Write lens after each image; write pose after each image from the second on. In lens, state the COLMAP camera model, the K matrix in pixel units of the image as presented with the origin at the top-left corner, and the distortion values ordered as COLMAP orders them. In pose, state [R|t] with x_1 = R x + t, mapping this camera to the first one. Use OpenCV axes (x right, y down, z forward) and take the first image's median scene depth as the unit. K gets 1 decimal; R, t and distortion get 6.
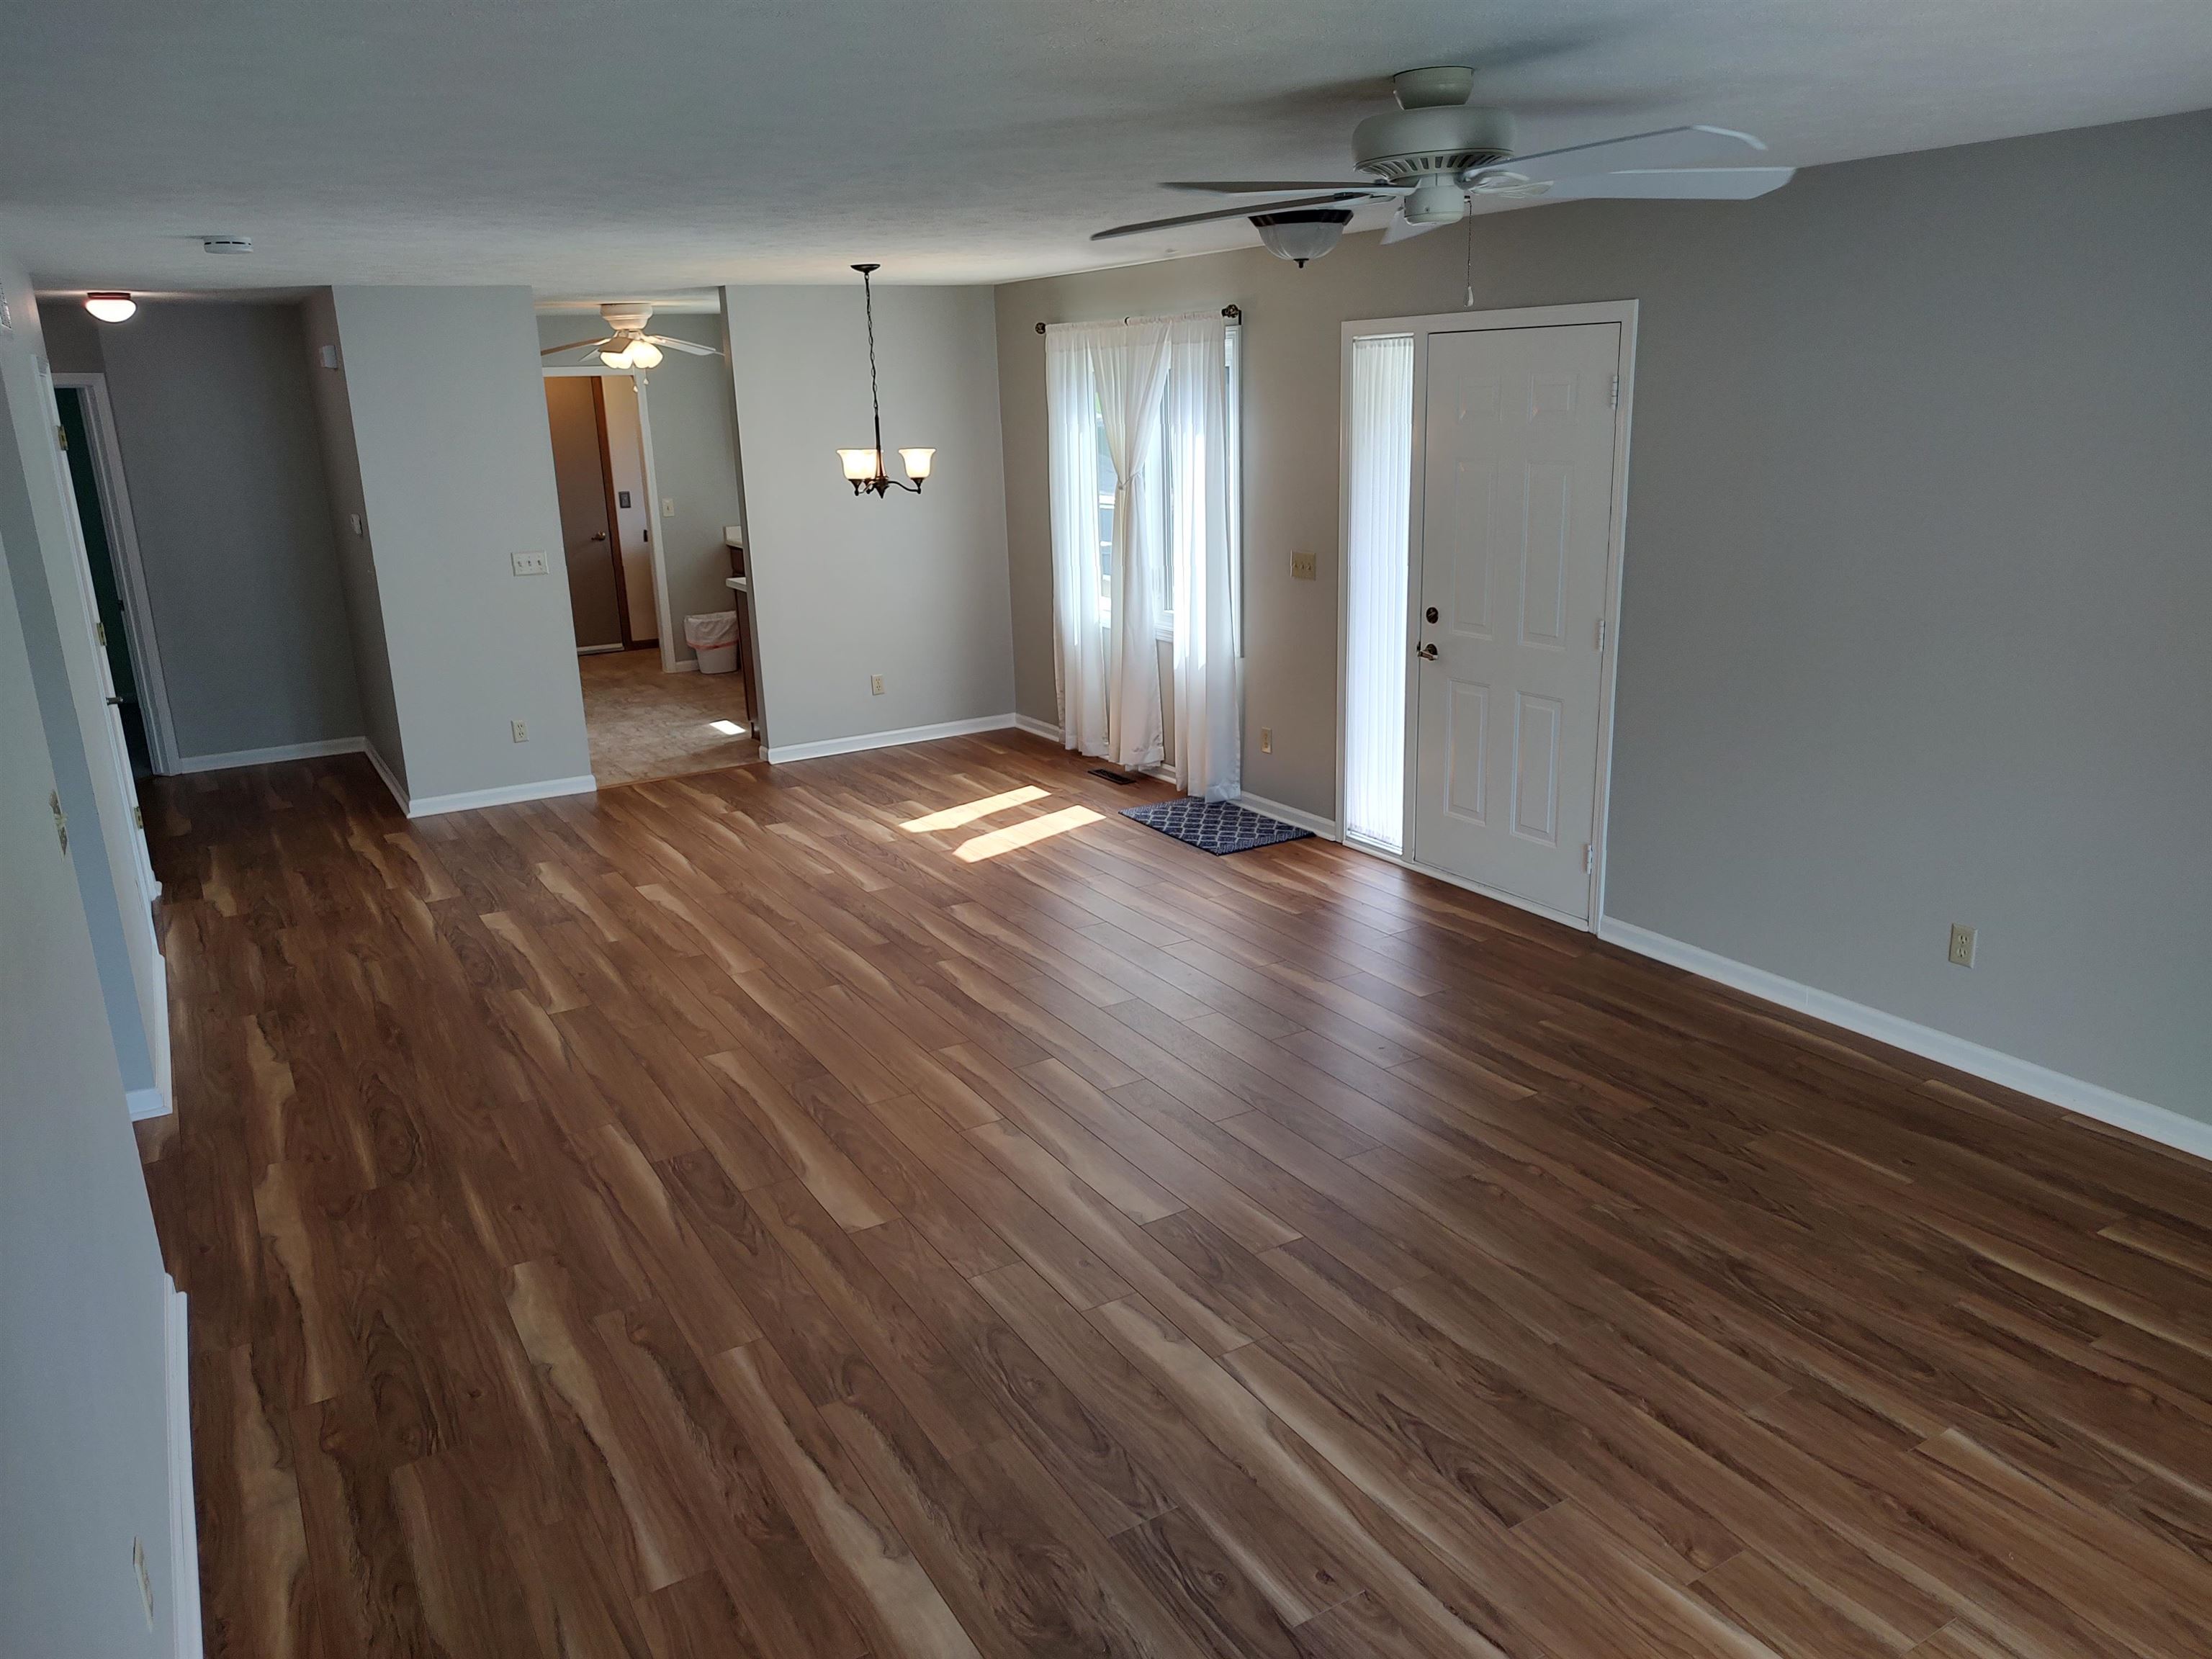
lens RADIAL K [[1584.3, 0, 1109.4], [0, 1584.3, 830.5], [0, 0, 1]] dist [0.007645, -0.008205]
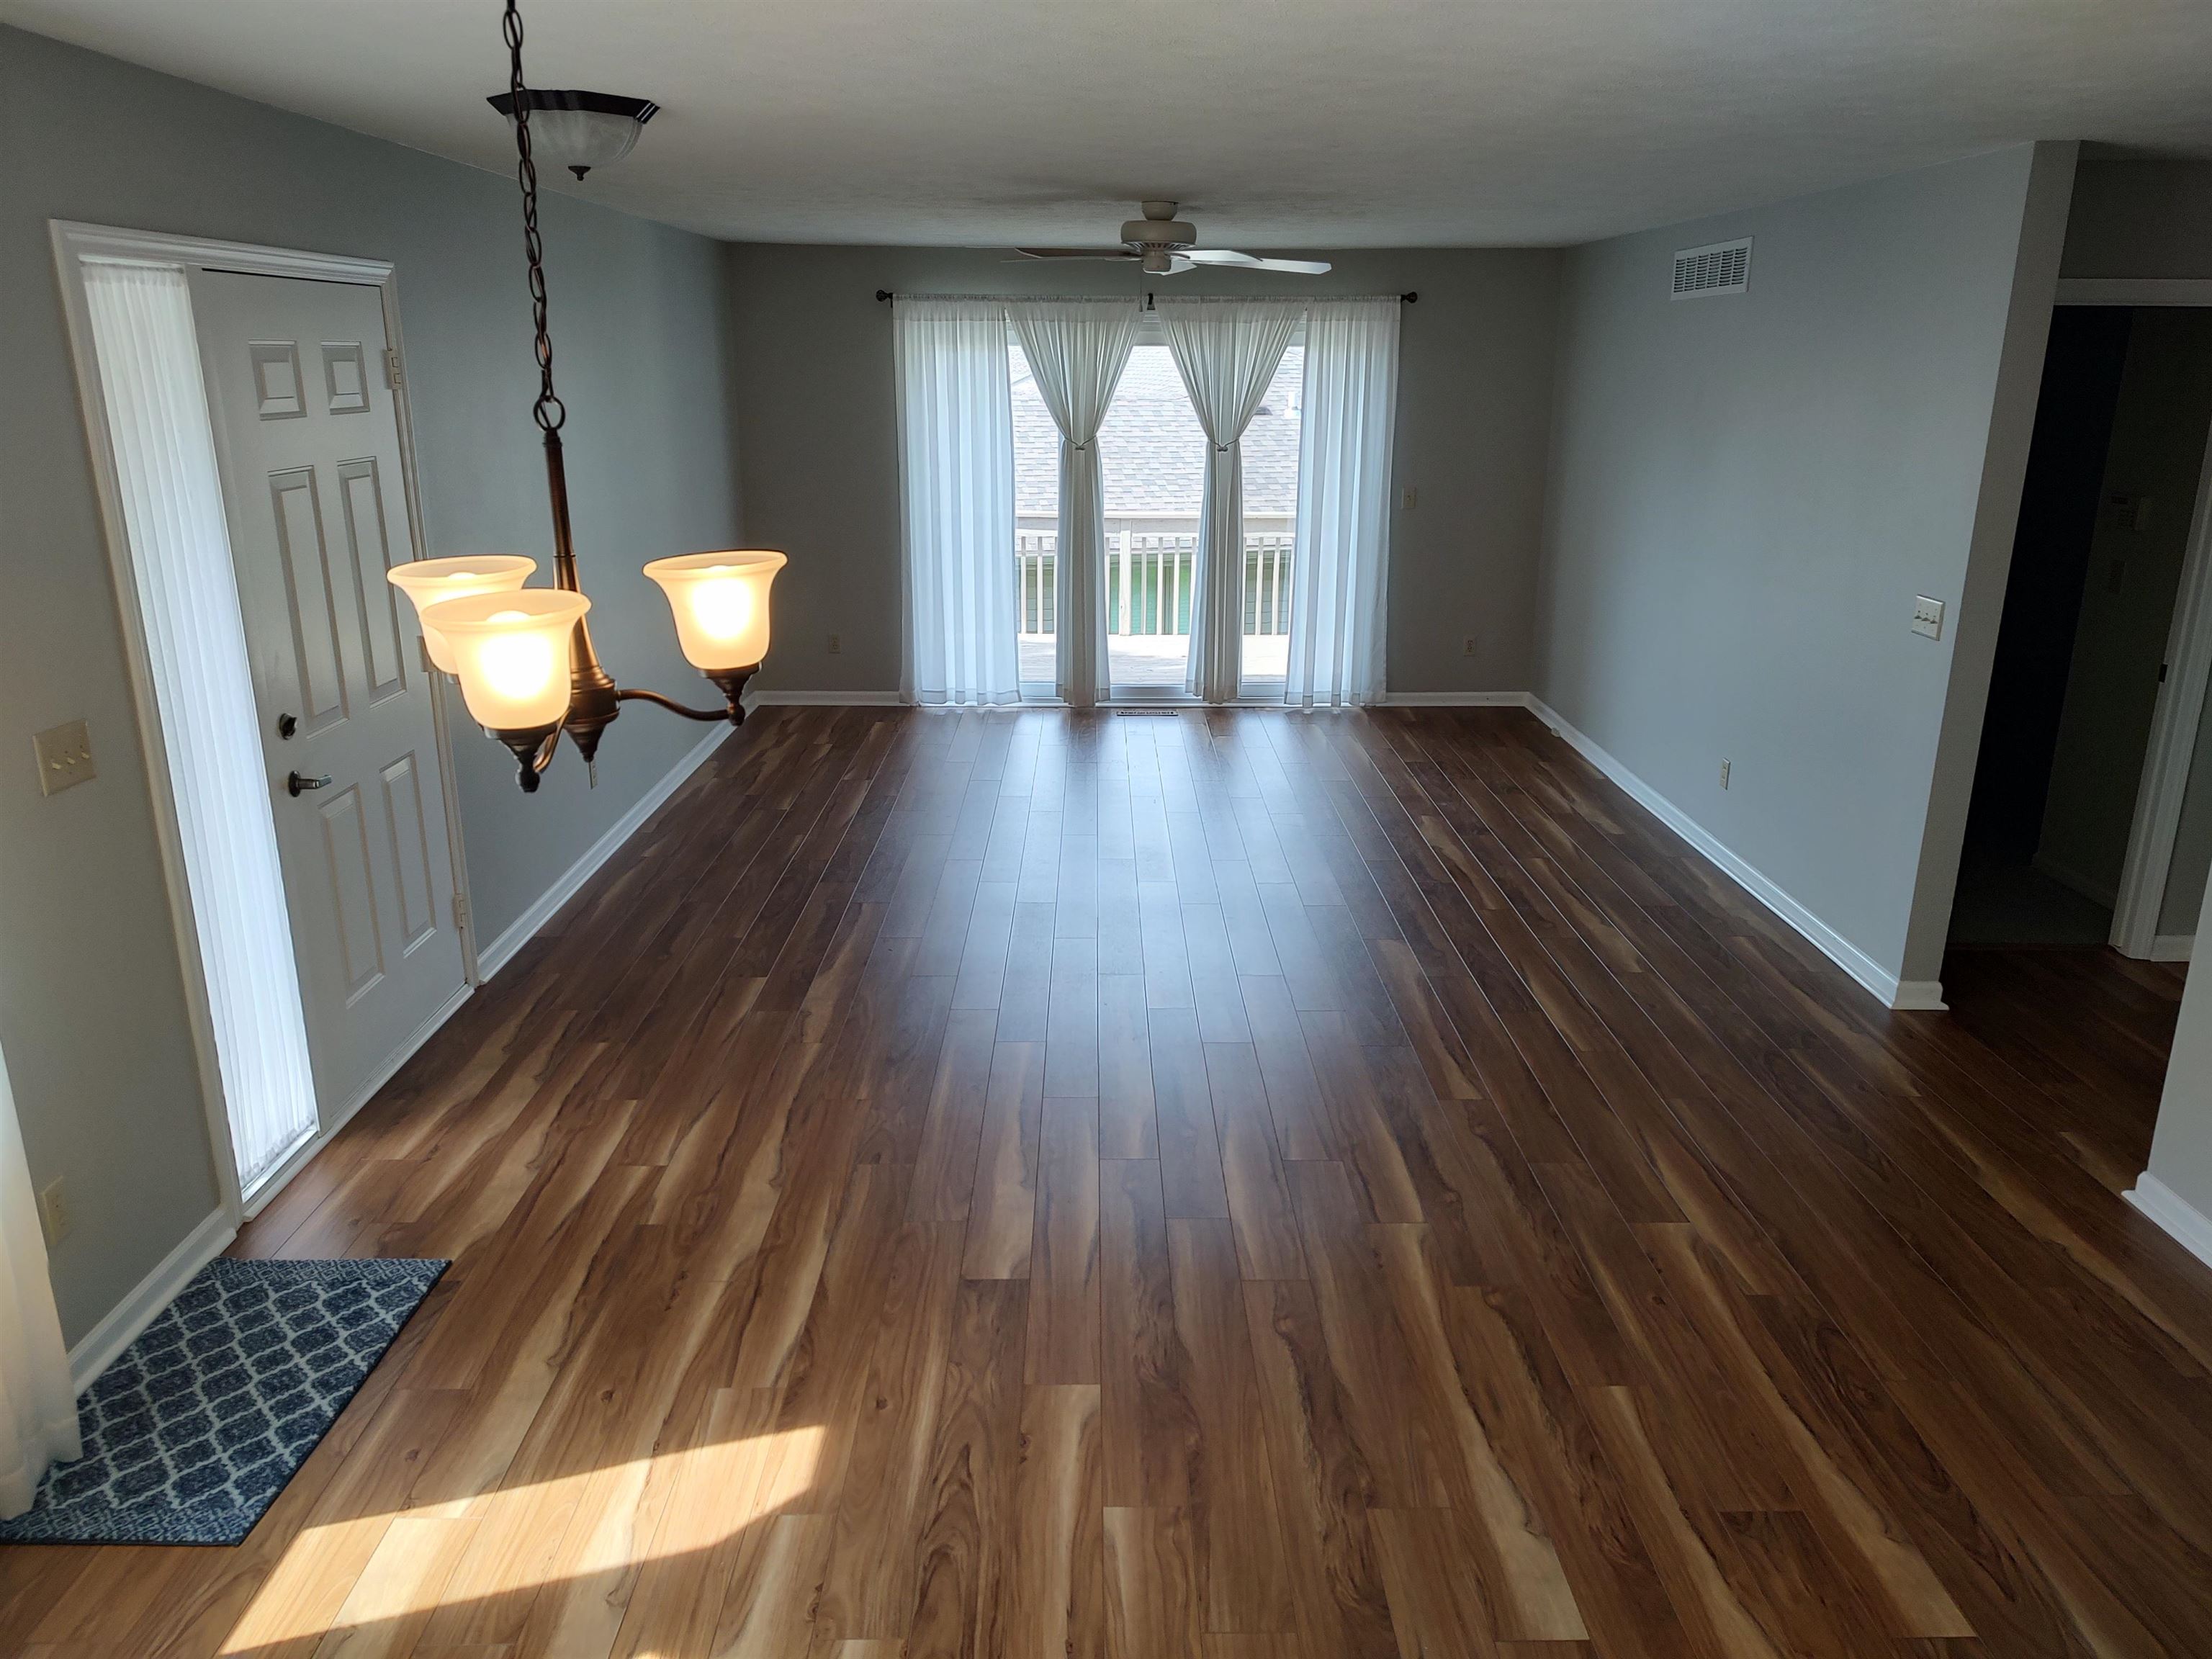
lens RADIAL K [[1584.3, 0, 1115.4], [0, 1584.3, 830.9], [0, 0, 1]] dist [0.007645, -0.008205]
pose [[-0.865245, -0.119357, 0.486934, -0.413793], [0.157890, 0.856953, 0.490615, -0.380006], [-0.475838, 0.501384, -0.722629, 1.402691]]
